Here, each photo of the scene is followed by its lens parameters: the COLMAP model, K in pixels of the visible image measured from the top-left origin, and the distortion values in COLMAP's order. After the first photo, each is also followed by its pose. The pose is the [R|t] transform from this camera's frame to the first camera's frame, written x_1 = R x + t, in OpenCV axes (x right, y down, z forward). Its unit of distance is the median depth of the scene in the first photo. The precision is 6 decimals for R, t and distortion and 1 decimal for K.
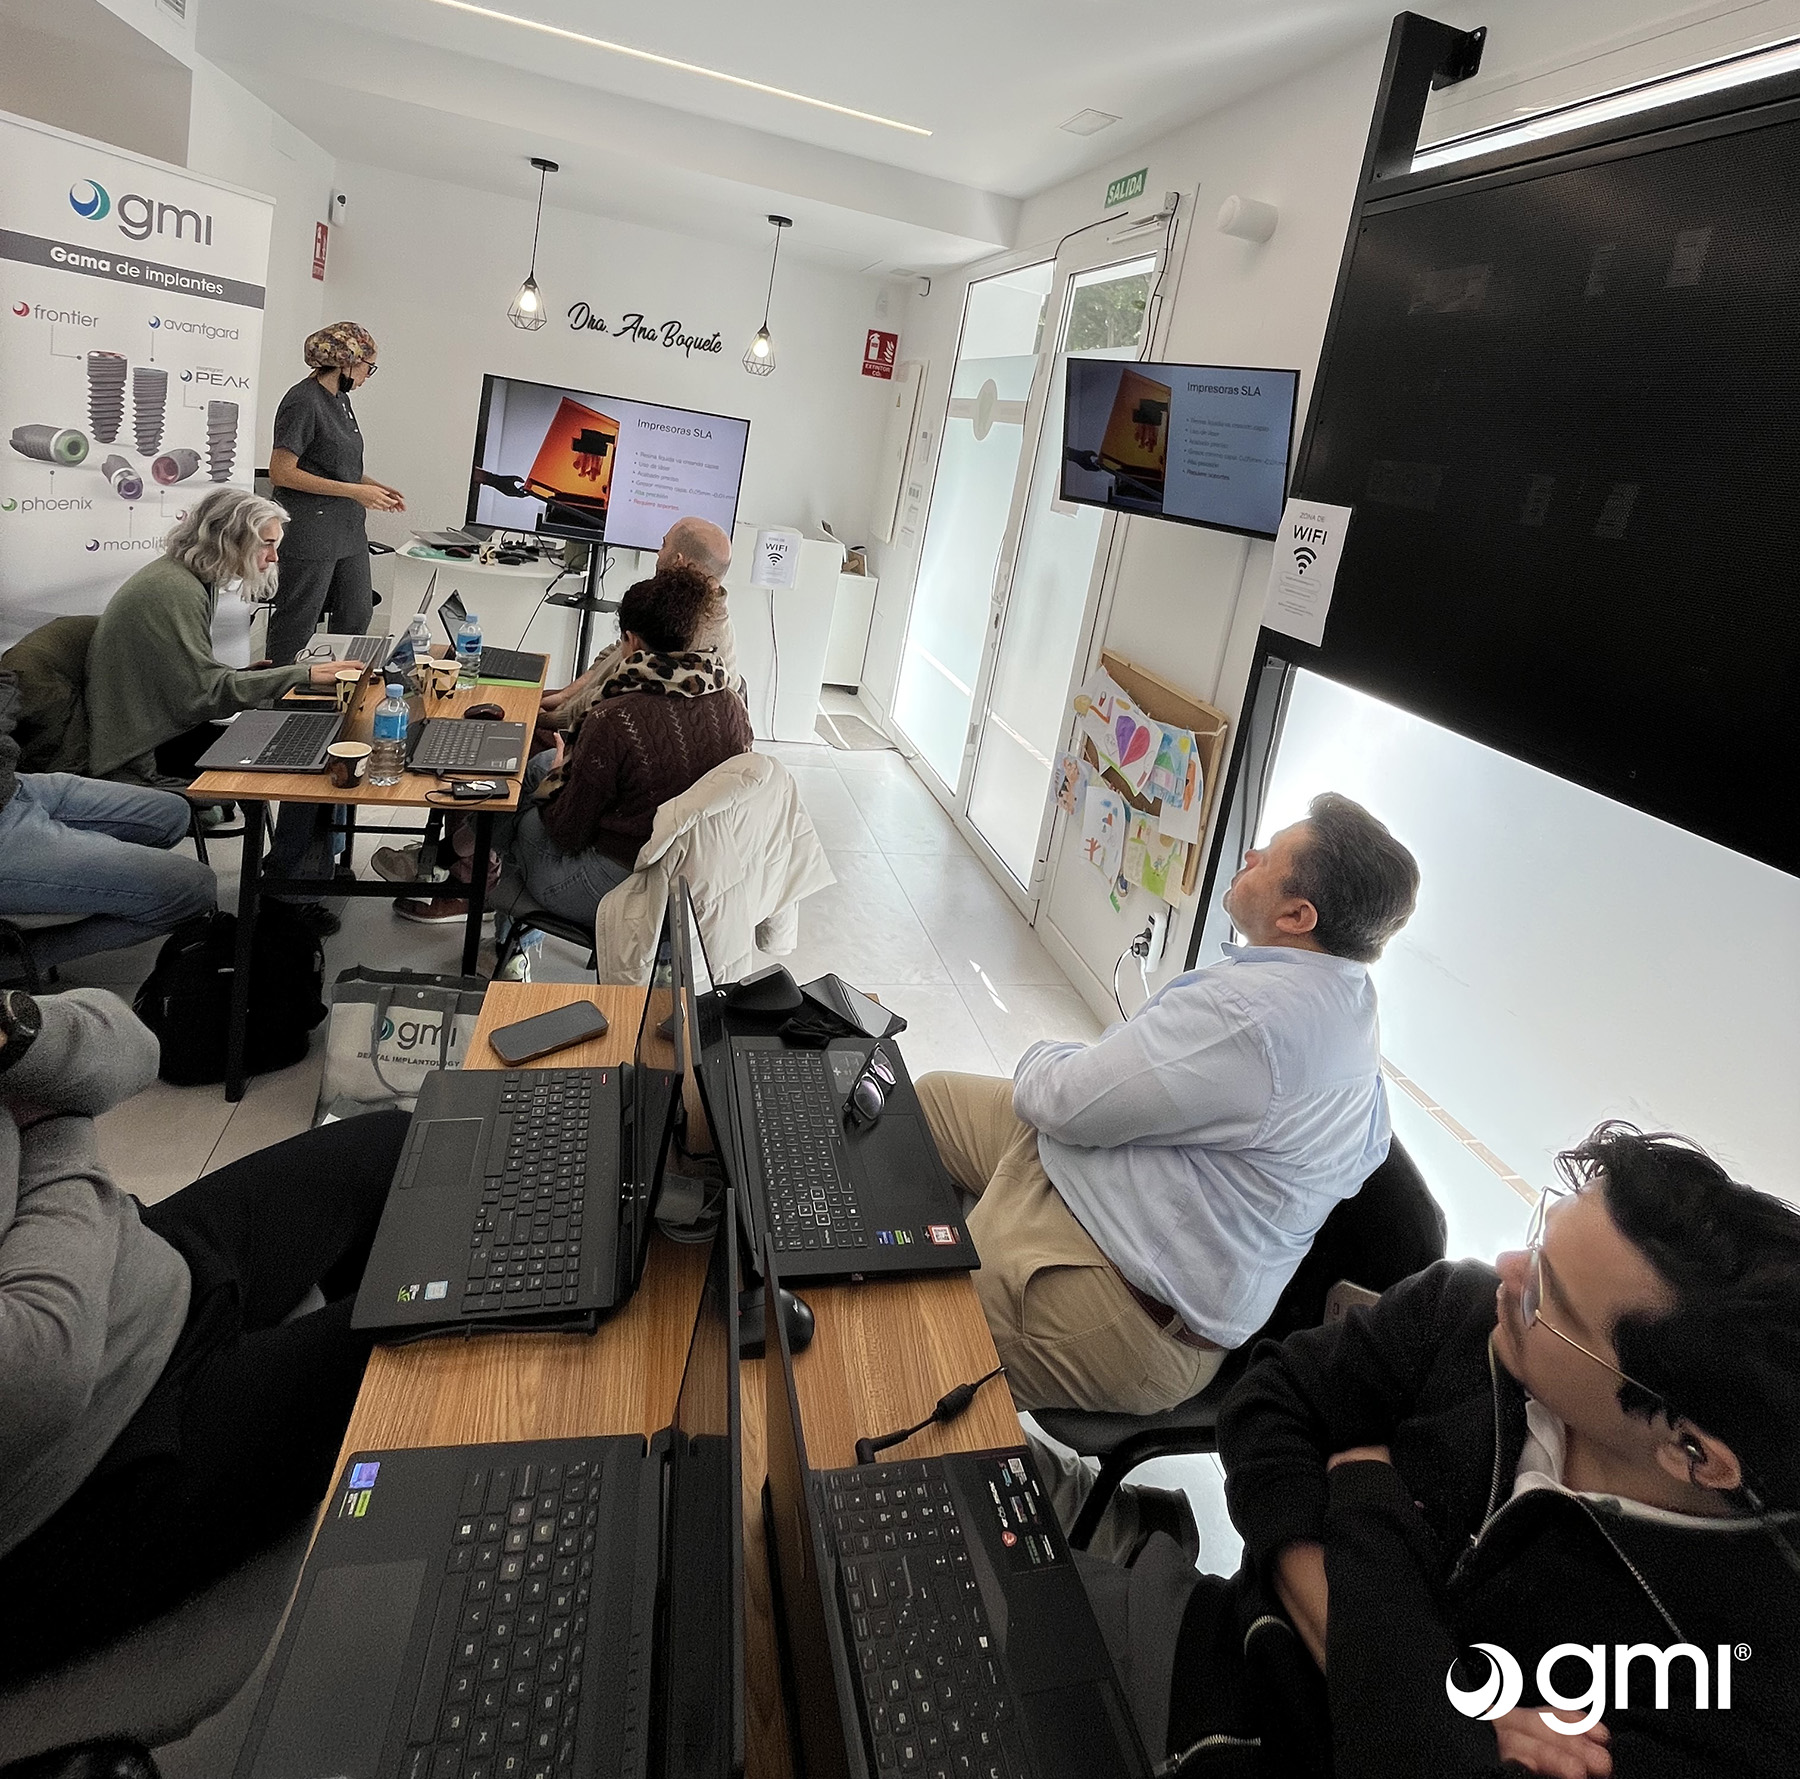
lens RADIAL K [[981.5, 0, 898.4], [0, 981.5, 573.1], [0, 0, 1]] dist [0.003231, -0.000173]
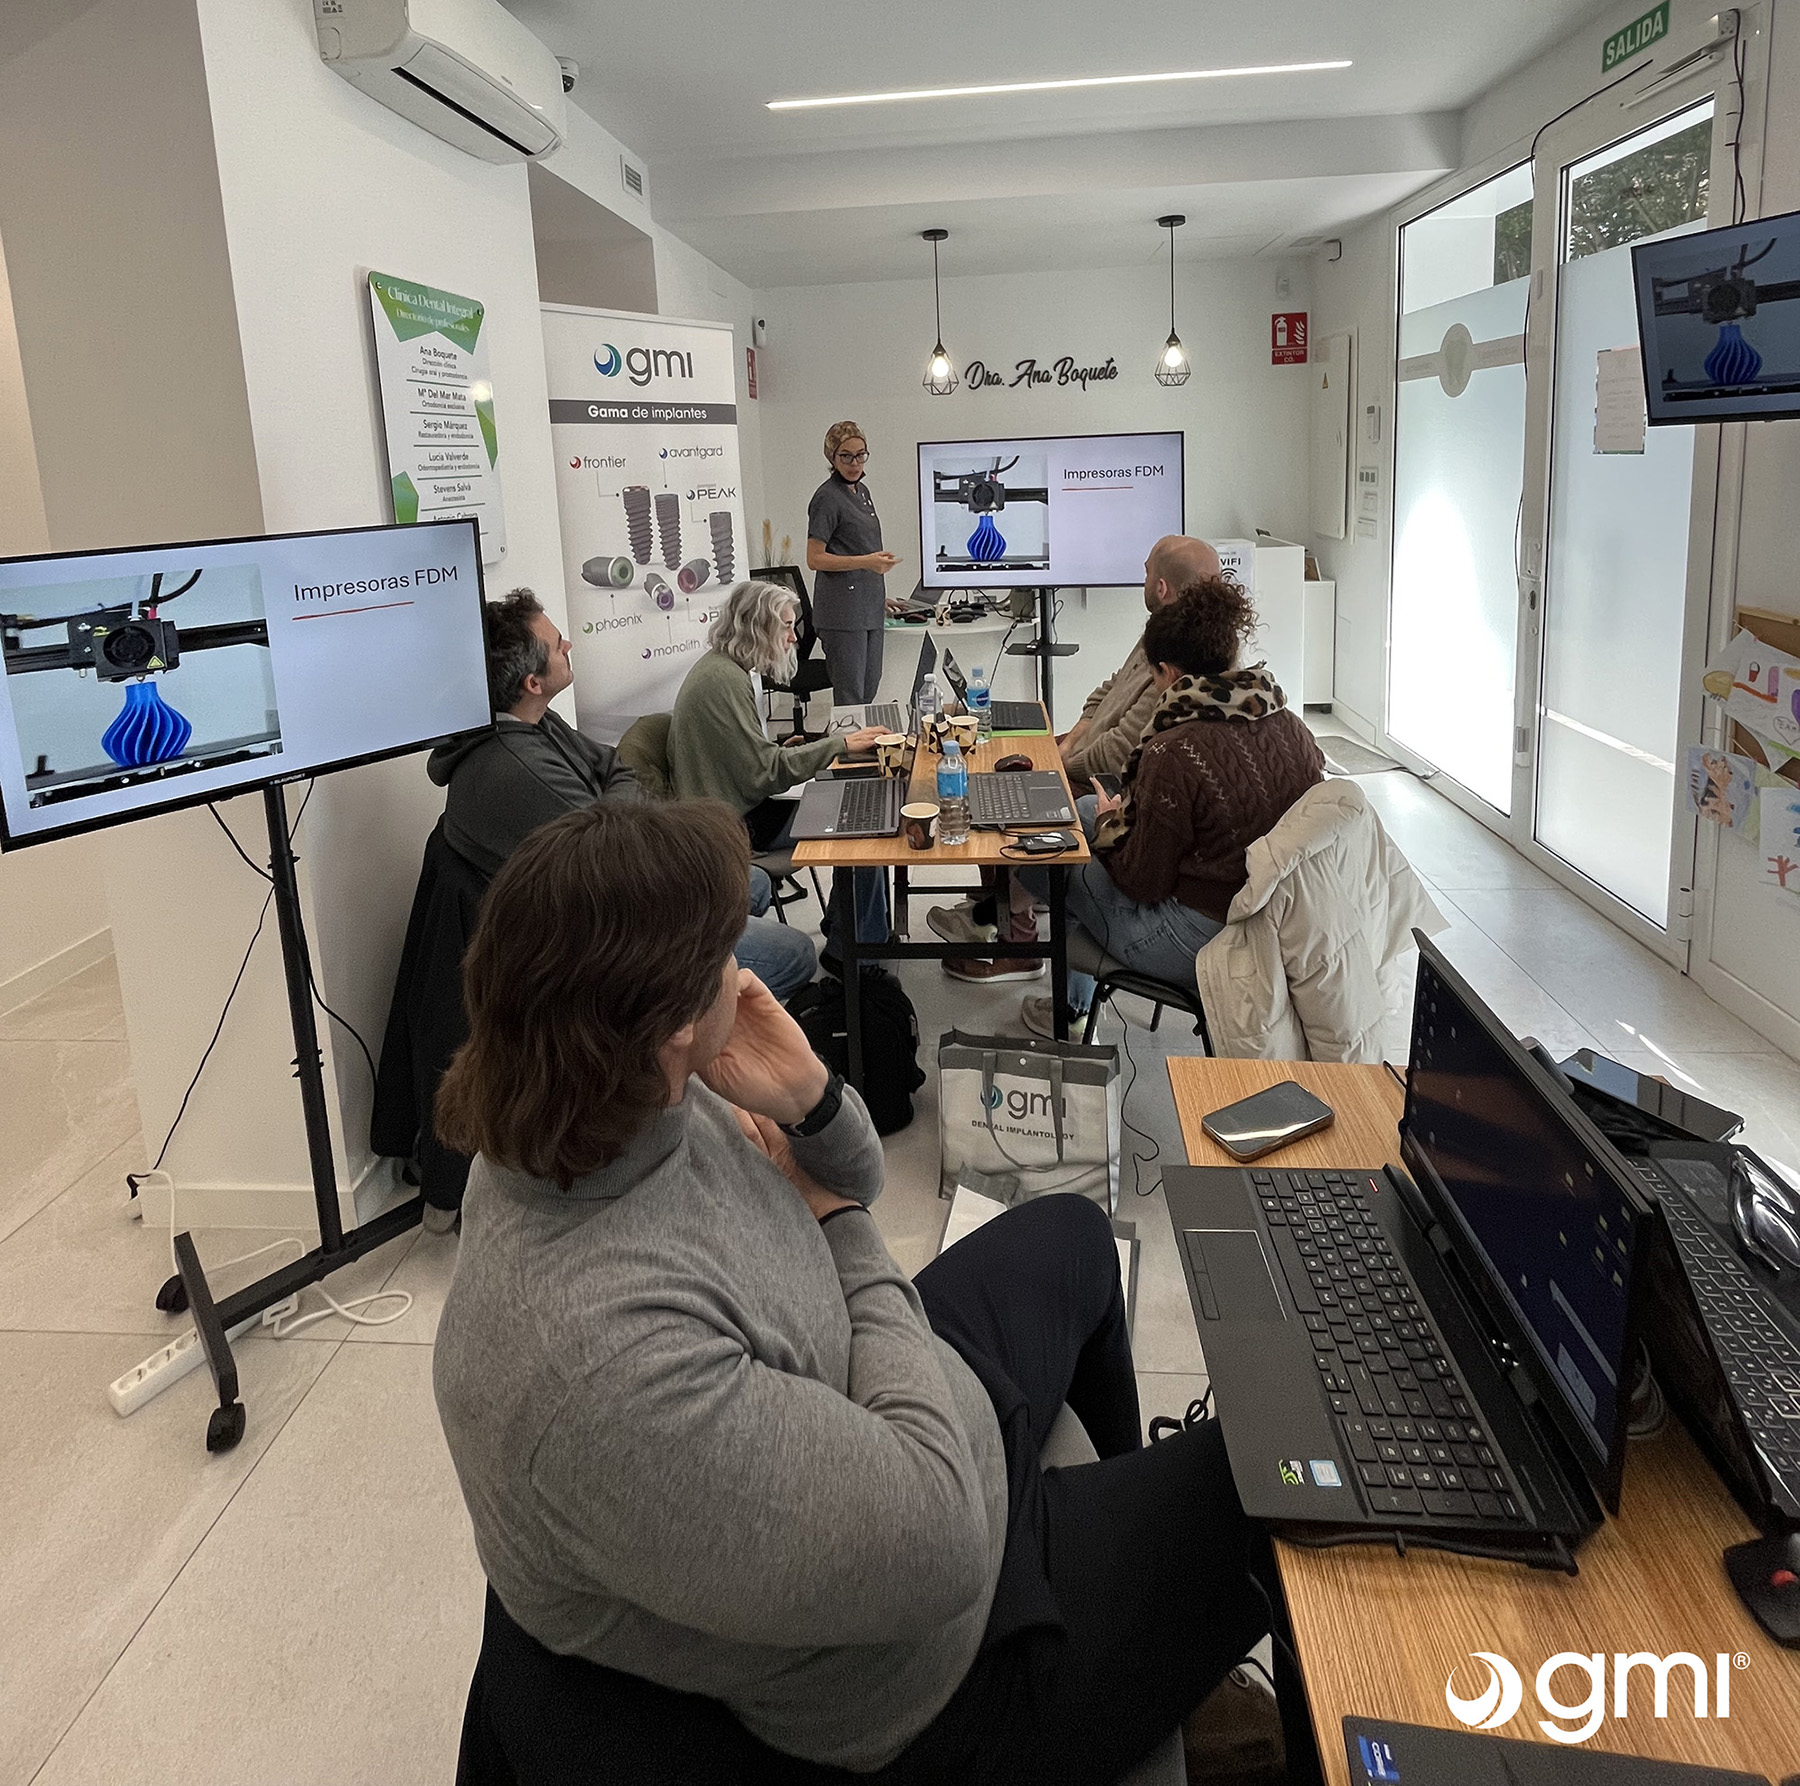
lens RADIAL K [[981.5, 0, 898.4], [0, 981.5, 576.6], [0, 0, 1]] dist [0.003231, -0.000173]
pose [[0.916739, -0.167263, -0.362785, -0.120940], [0.152045, 0.985868, -0.070327, 0.008465], [0.369422, 0.009312, 0.929215, 0.043660]]
